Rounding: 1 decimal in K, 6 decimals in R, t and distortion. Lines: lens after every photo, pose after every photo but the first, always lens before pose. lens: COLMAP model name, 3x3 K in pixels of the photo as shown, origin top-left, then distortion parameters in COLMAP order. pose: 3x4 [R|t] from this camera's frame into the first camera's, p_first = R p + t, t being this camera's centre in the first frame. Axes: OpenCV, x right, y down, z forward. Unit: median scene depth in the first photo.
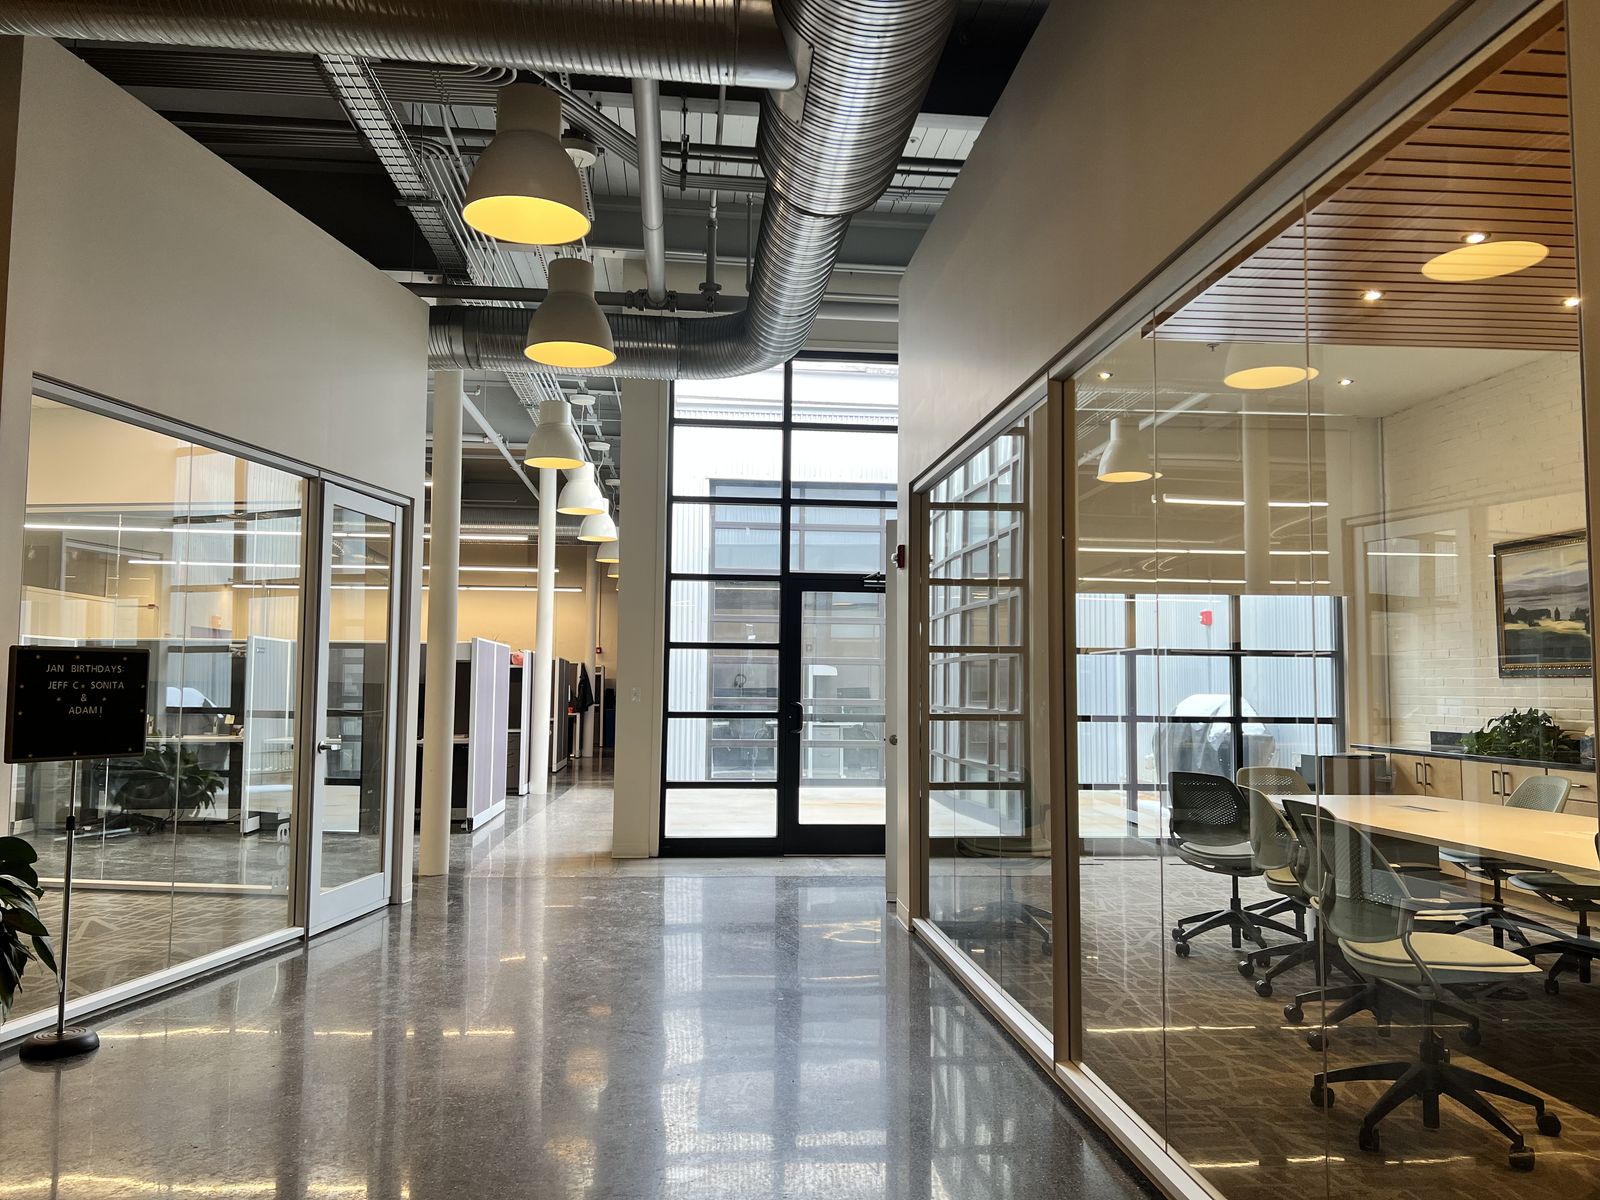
lens RADIAL K [[1205.8, 0, 778.5], [0, 1205.8, 606.6], [0, 0, 1]] dist [0.070051, -0.089466]
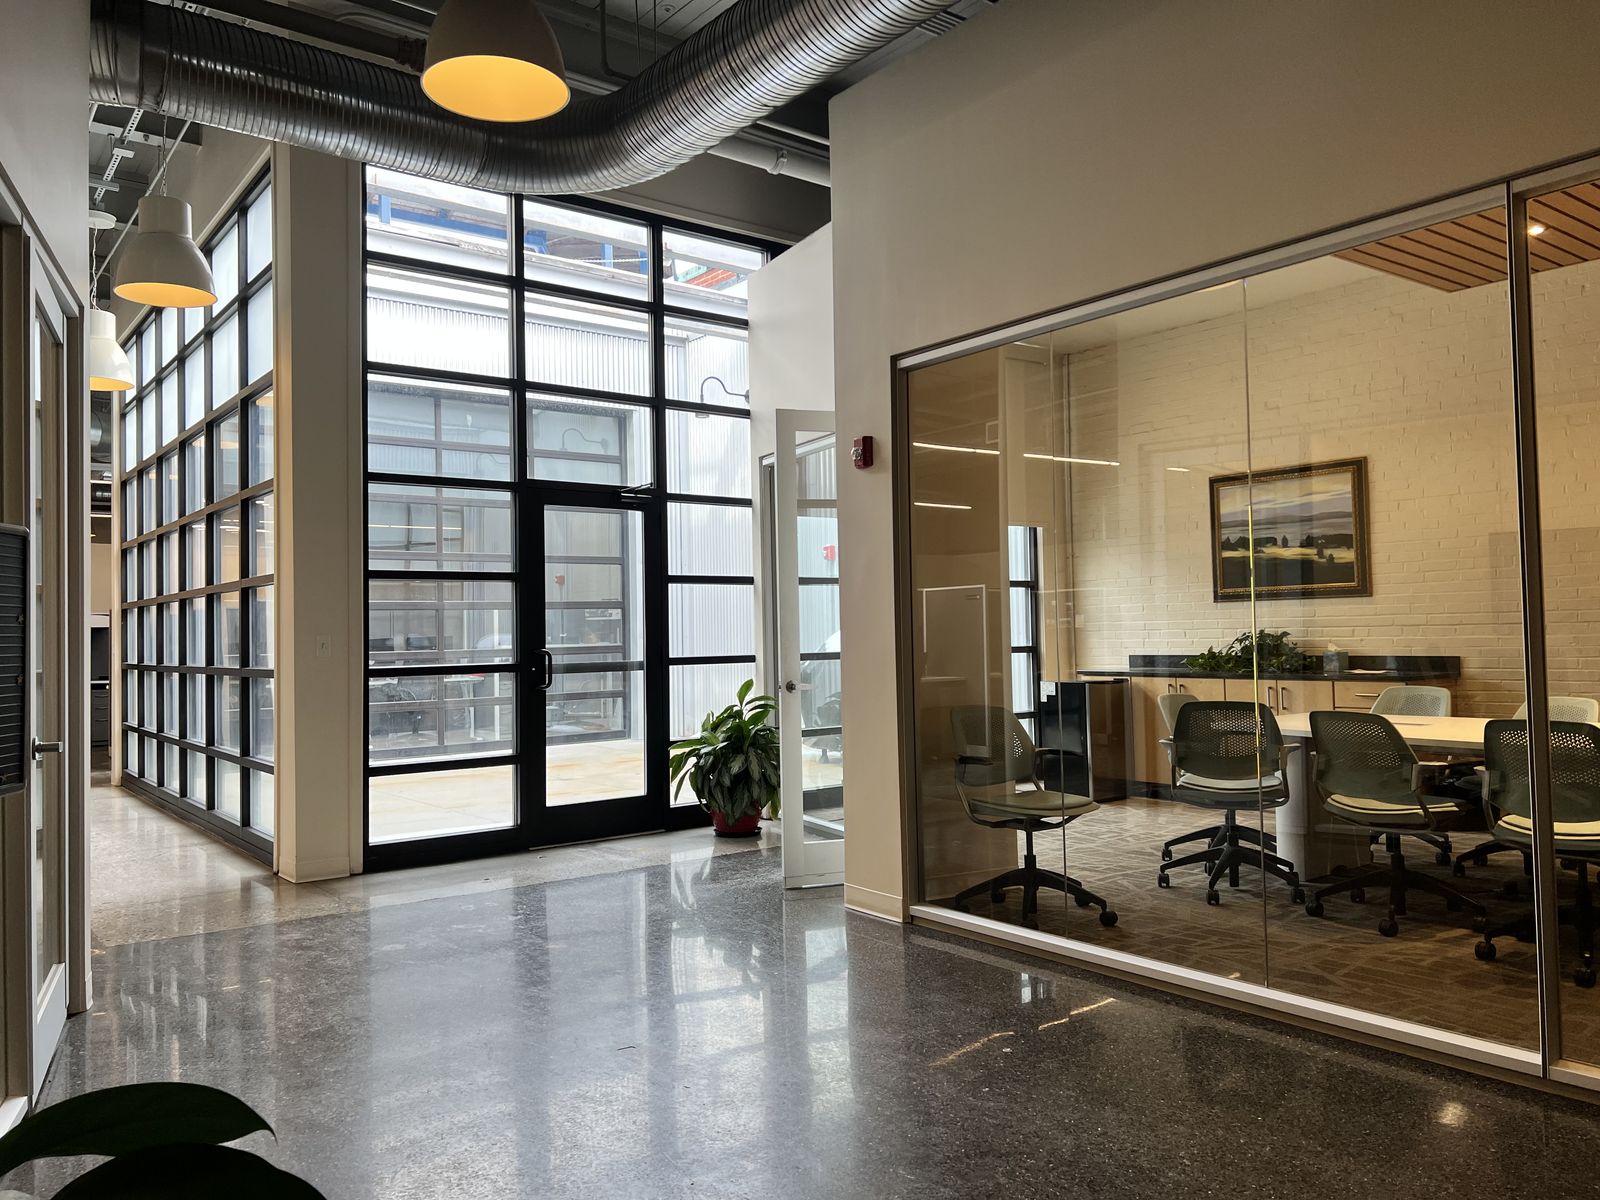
lens RADIAL K [[1199.6, 0, 803.6], [0, 1199.6, 598.0], [0, 0, 1]] dist [0.004698, -0.004974]
pose [[0.841124, -0.010757, 0.540736, -0.257157], [-0.008478, 0.999417, 0.033069, 0.020793], [-0.540777, -0.032399, 0.840542, 0.276652]]
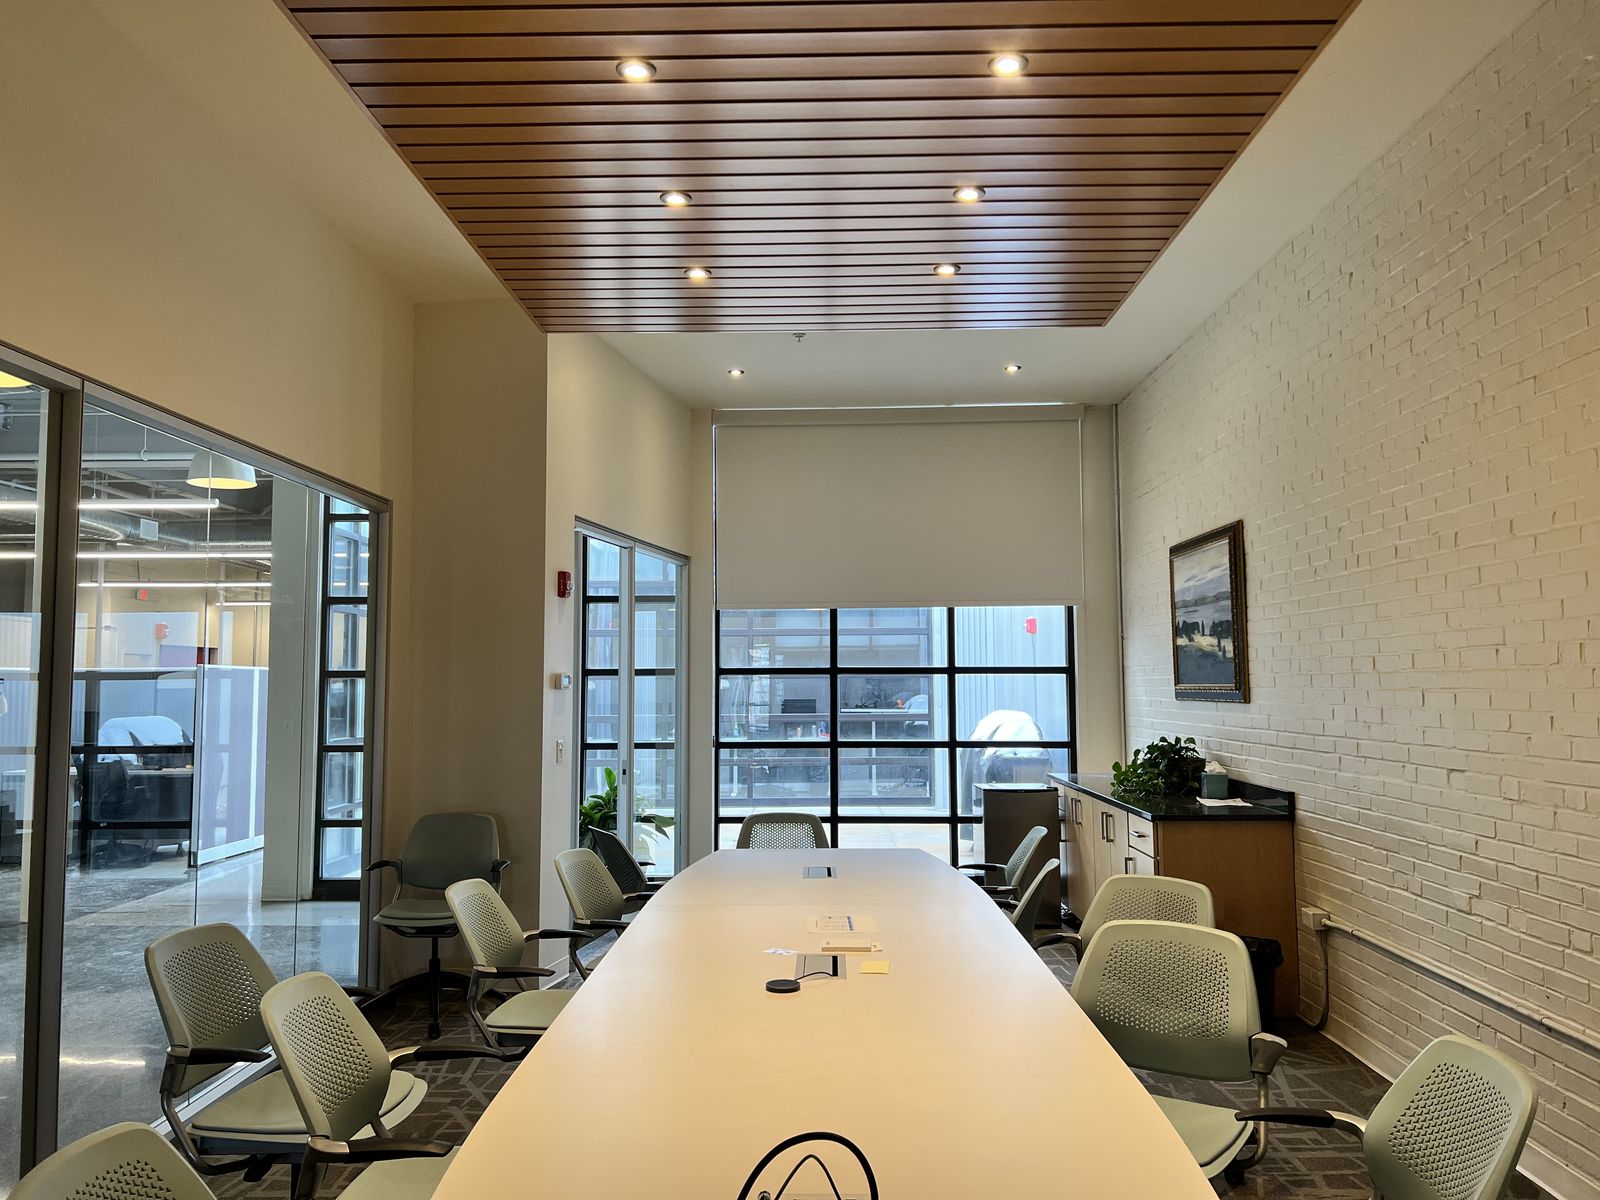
lens RADIAL K [[1213.1, 0, 803.1], [0, 1213.1, 616.2], [0, 0, 1]] dist [0.097352, -0.109631]
pose [[0.994889, -0.016668, -0.099593, 0.372177], [0.017529, 0.999816, 0.007776, -0.011699], [0.099445, -0.009482, 0.994998, 0.093988]]
